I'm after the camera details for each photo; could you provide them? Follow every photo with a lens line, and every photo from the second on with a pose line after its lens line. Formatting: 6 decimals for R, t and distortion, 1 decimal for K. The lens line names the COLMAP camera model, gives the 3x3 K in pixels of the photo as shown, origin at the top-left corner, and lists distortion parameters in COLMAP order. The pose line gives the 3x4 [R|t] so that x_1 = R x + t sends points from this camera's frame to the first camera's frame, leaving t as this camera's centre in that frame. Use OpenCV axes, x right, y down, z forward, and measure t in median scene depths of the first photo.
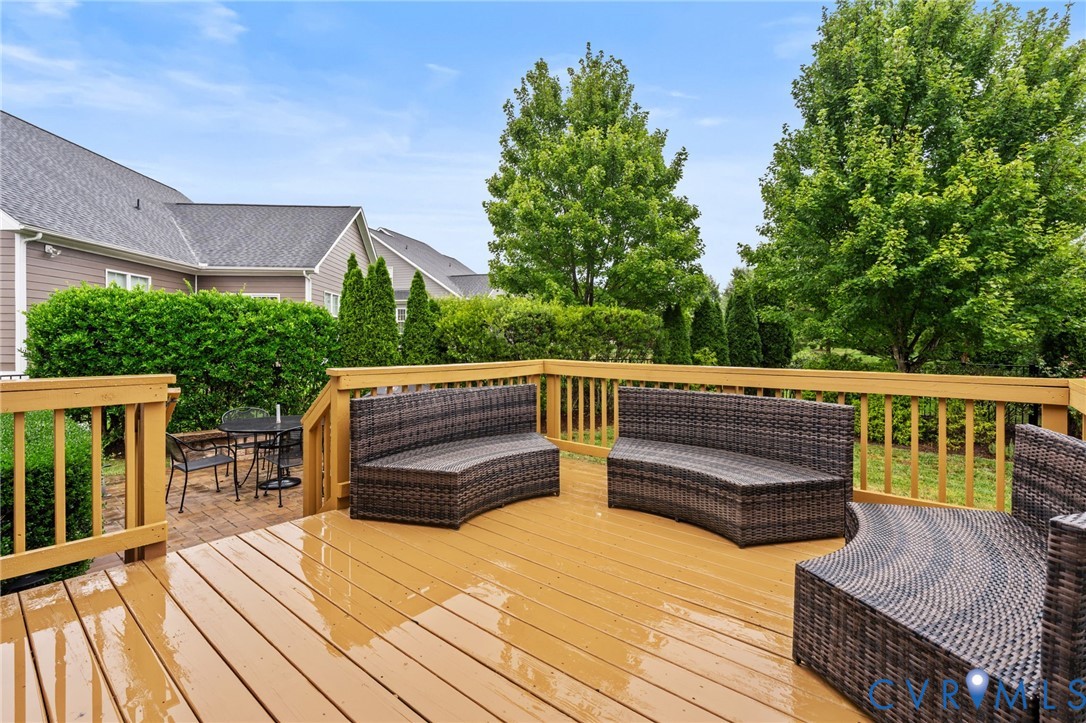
lens RADIAL K [[496.3, 0, 540.3], [0, 496.3, 350.7], [0, 0, 1]] dist [-0.000370, -0.000199]
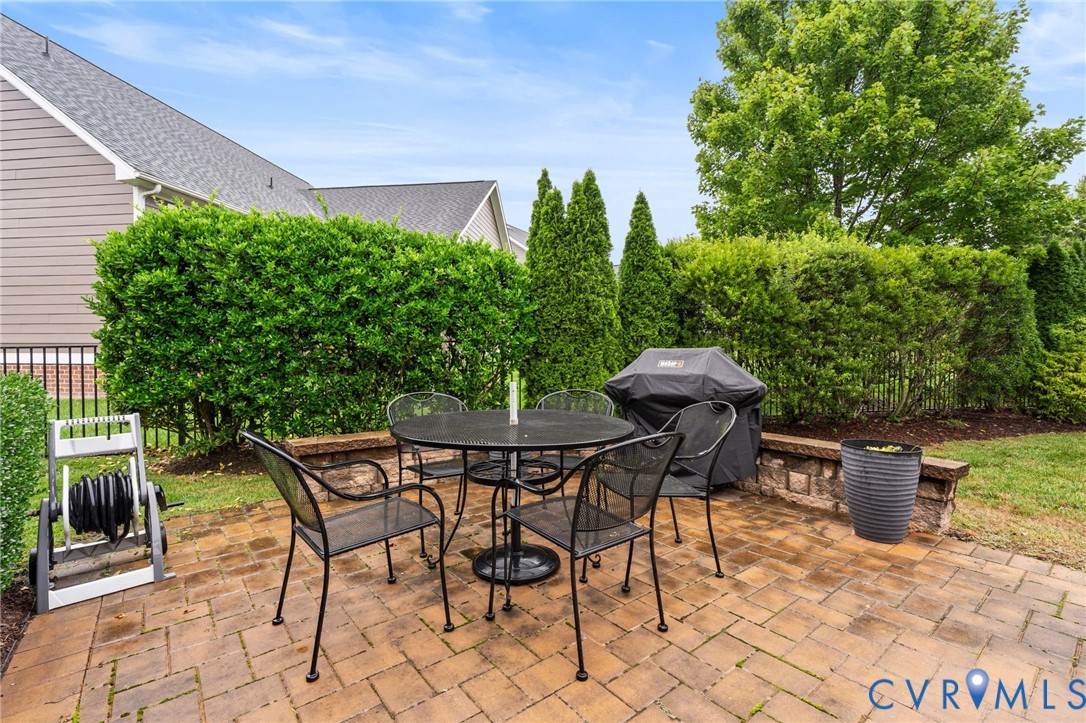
lens RADIAL K [[496.3, 0, 544.7], [0, 496.3, 364.9], [0, 0, 1]] dist [-0.000370, -0.000199]
pose [[0.981506, 0.002530, -0.191417, -0.300600], [0.000322, 0.999889, 0.014870, 0.063397], [0.191433, -0.014657, 0.981396, 0.417740]]
